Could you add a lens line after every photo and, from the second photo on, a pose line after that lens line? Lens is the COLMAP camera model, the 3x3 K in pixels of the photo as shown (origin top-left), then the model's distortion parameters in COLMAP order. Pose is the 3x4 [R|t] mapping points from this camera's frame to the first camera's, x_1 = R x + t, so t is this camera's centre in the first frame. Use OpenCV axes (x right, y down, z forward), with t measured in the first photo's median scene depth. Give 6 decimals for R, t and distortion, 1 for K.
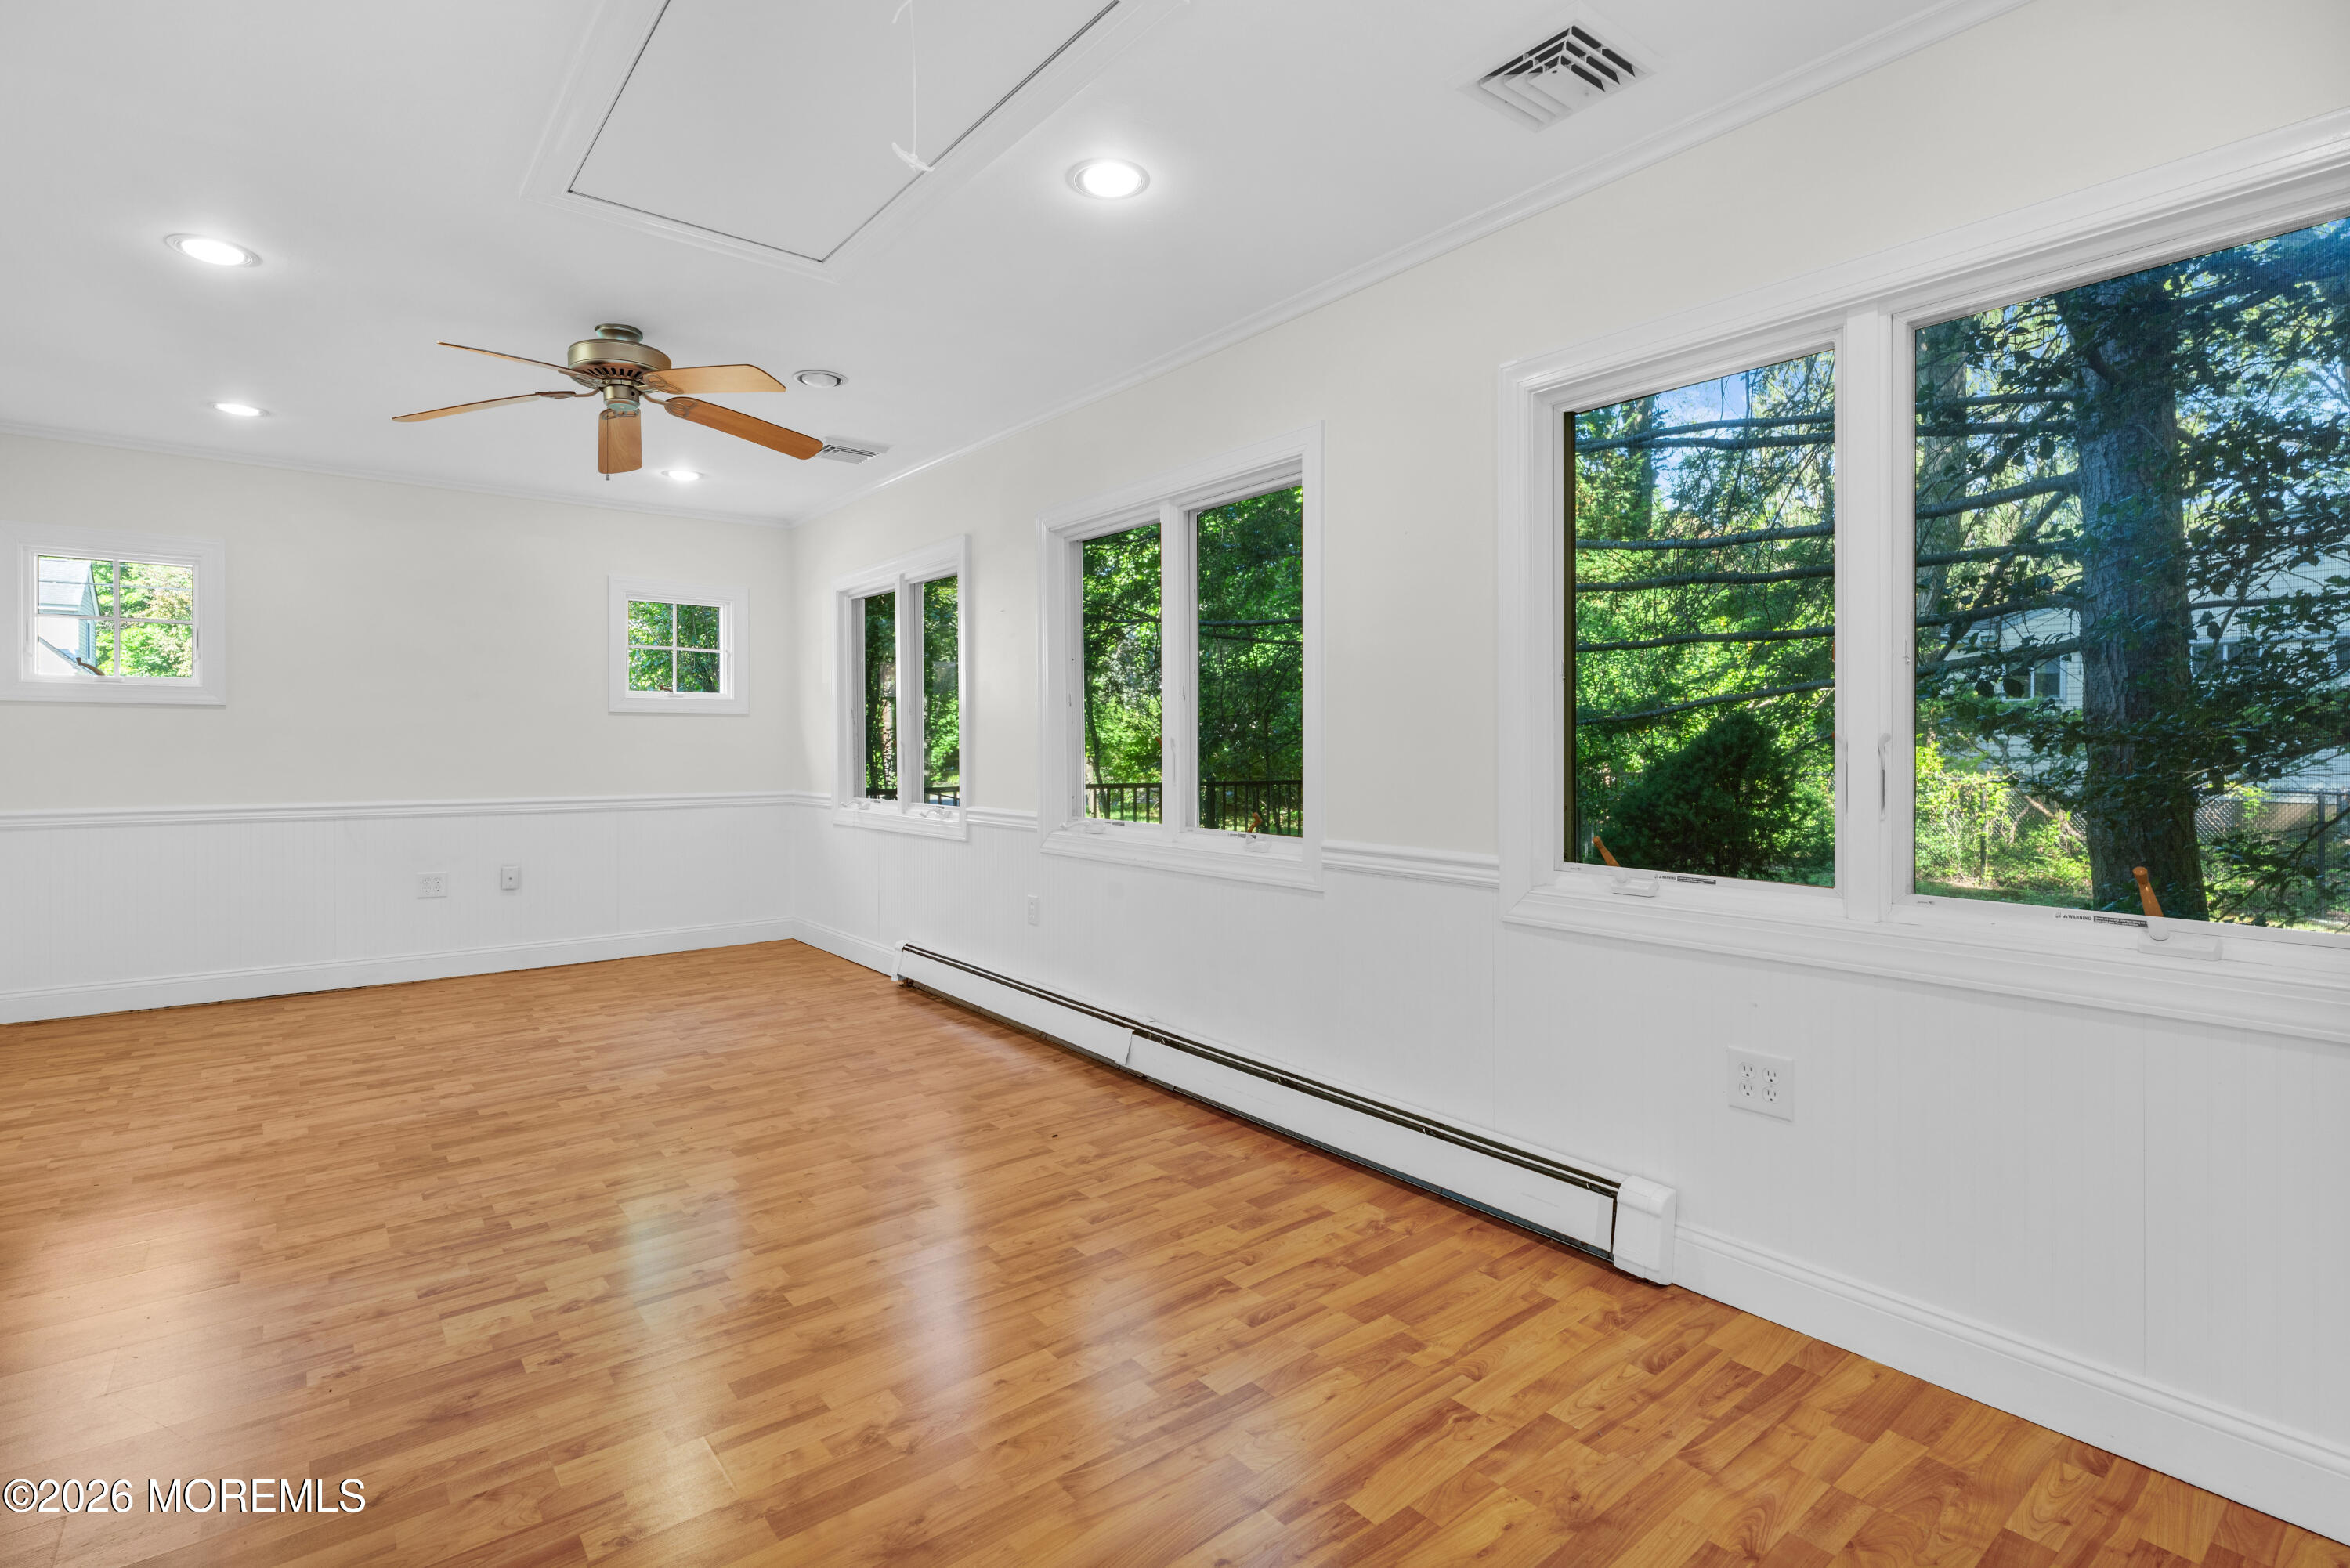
lens RADIAL K [[1093.0, 0, 1165.4], [0, 1093.0, 766.3], [0, 0, 1]] dist [-0.004149, -0.000367]
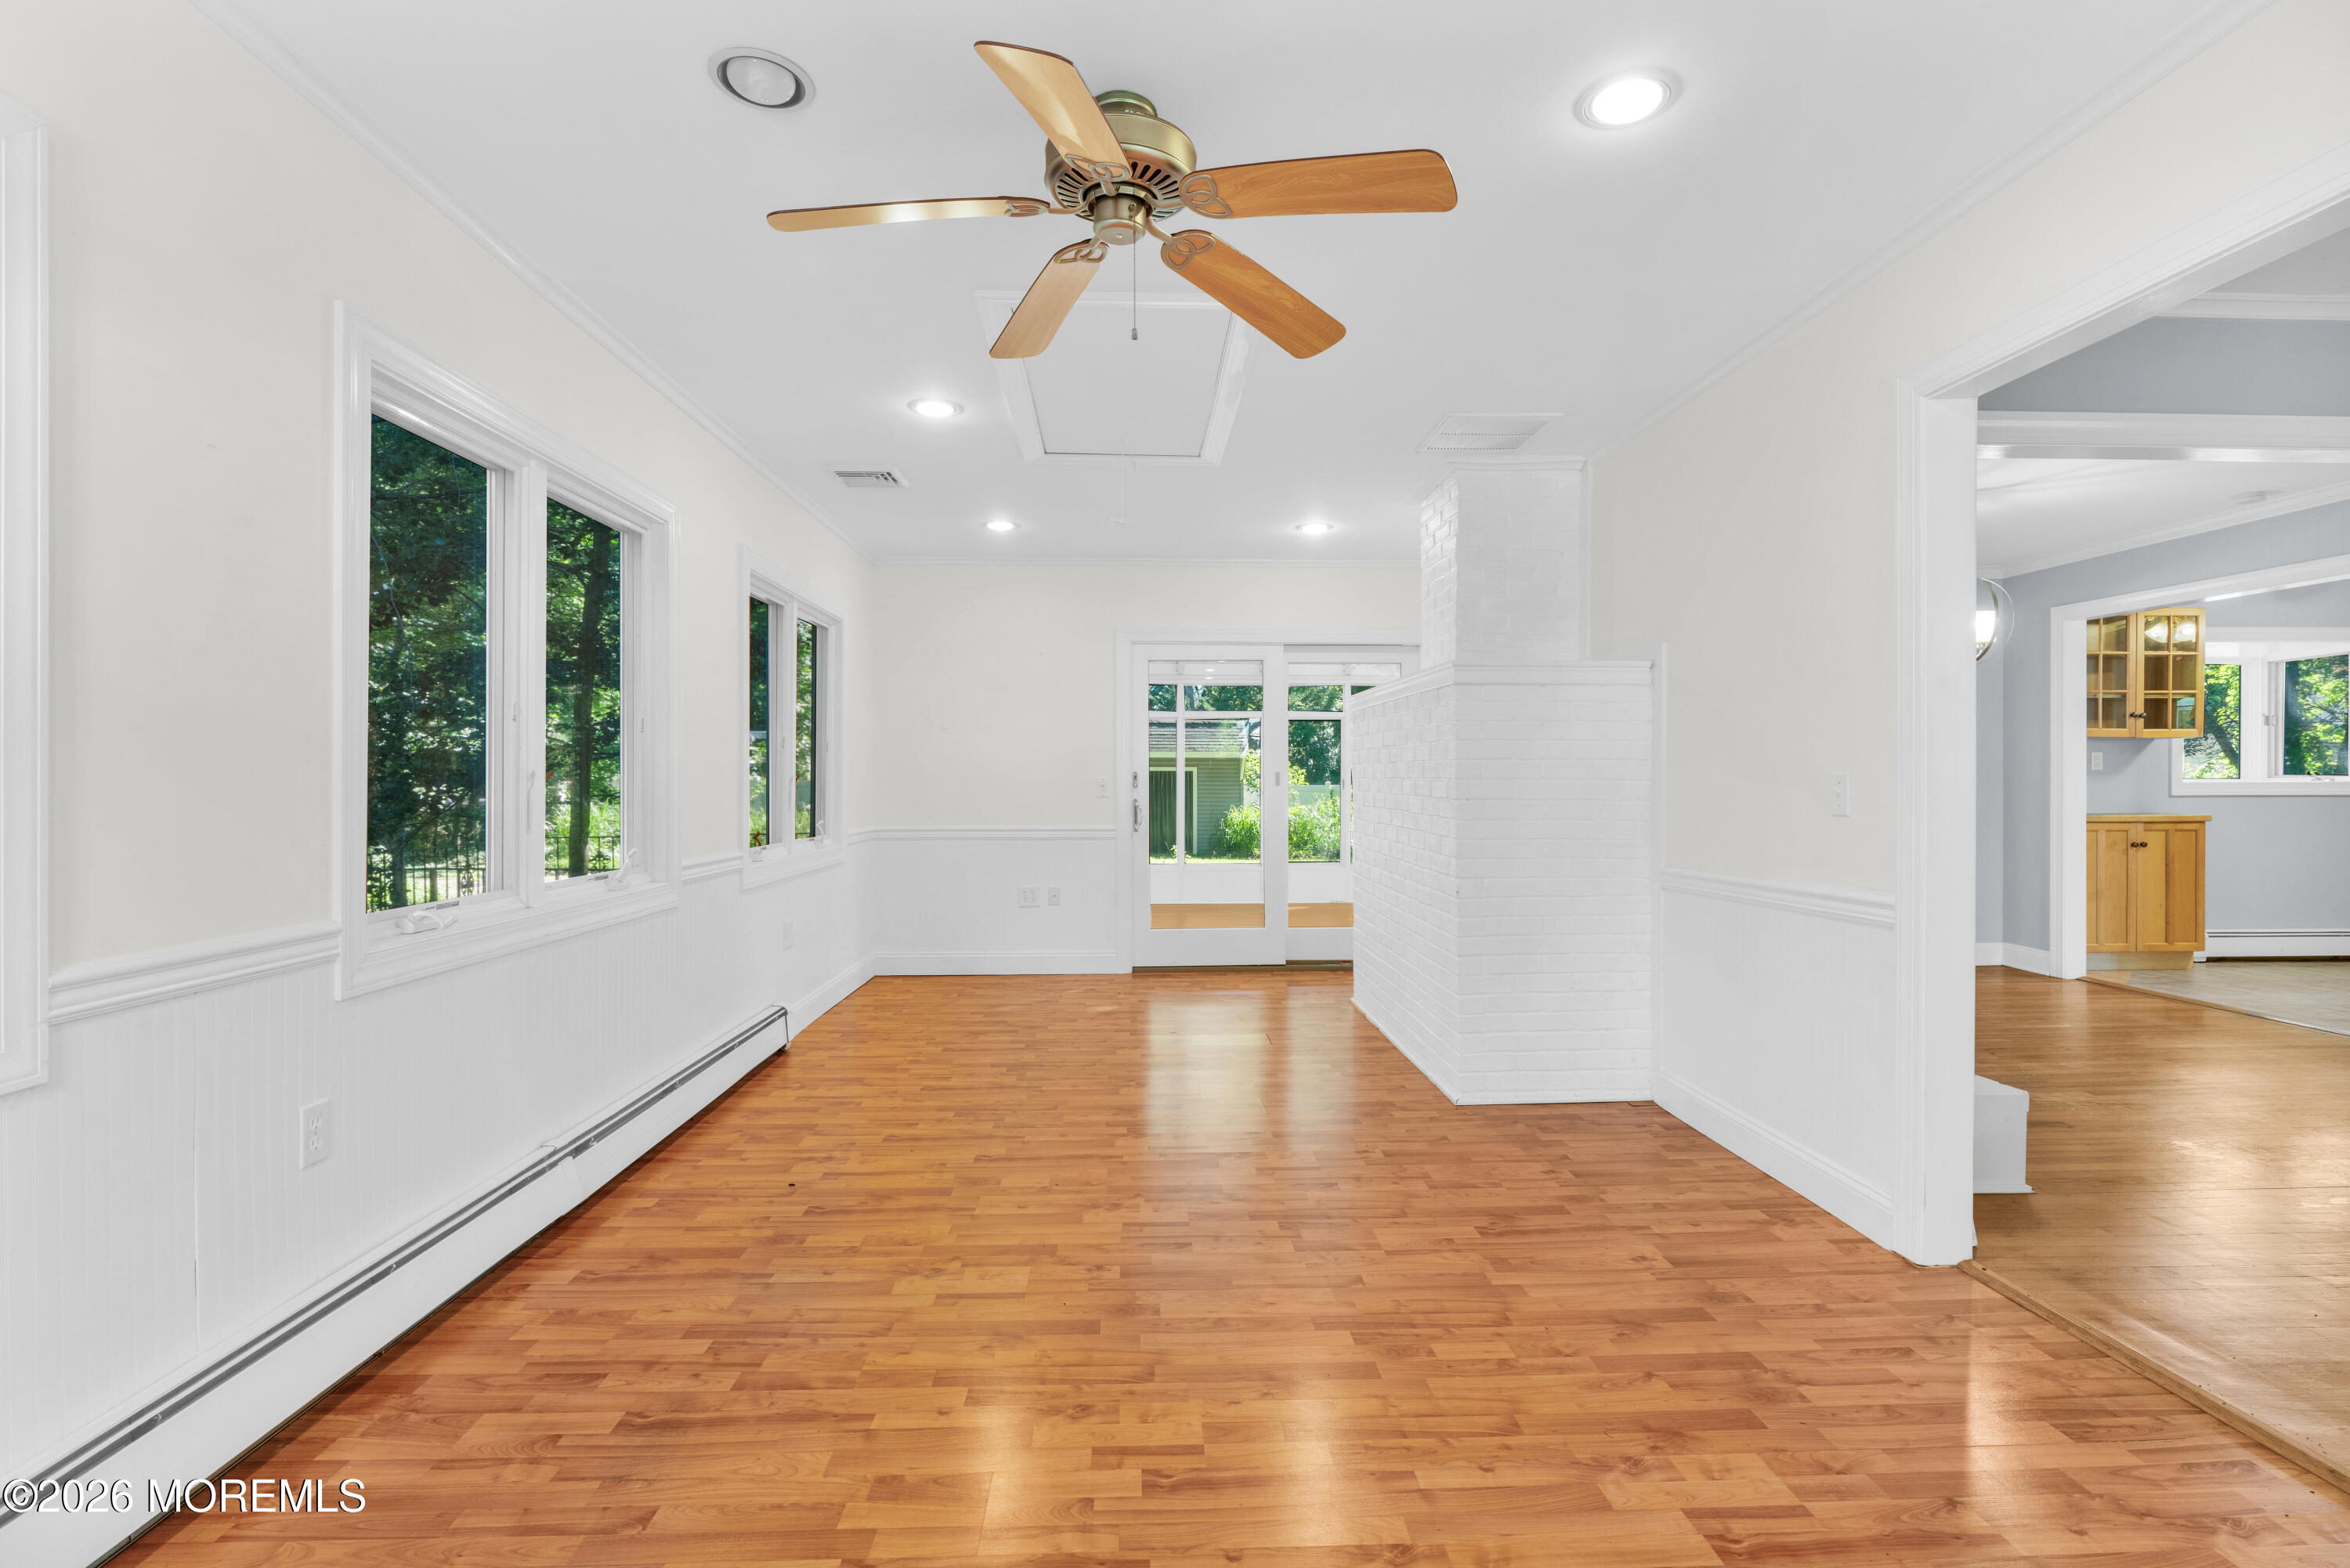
lens RADIAL K [[1165.6, 0, 1181.4], [0, 1165.6, 787.8], [0, 0, 1]] dist [-0.005915, -0.000676]
pose [[-0.810428, -0.004424, 0.585822, -1.015392], [0.012894, 0.999595, 0.025387, -0.033973], [-0.585697, 0.028128, -0.810042, 1.680508]]
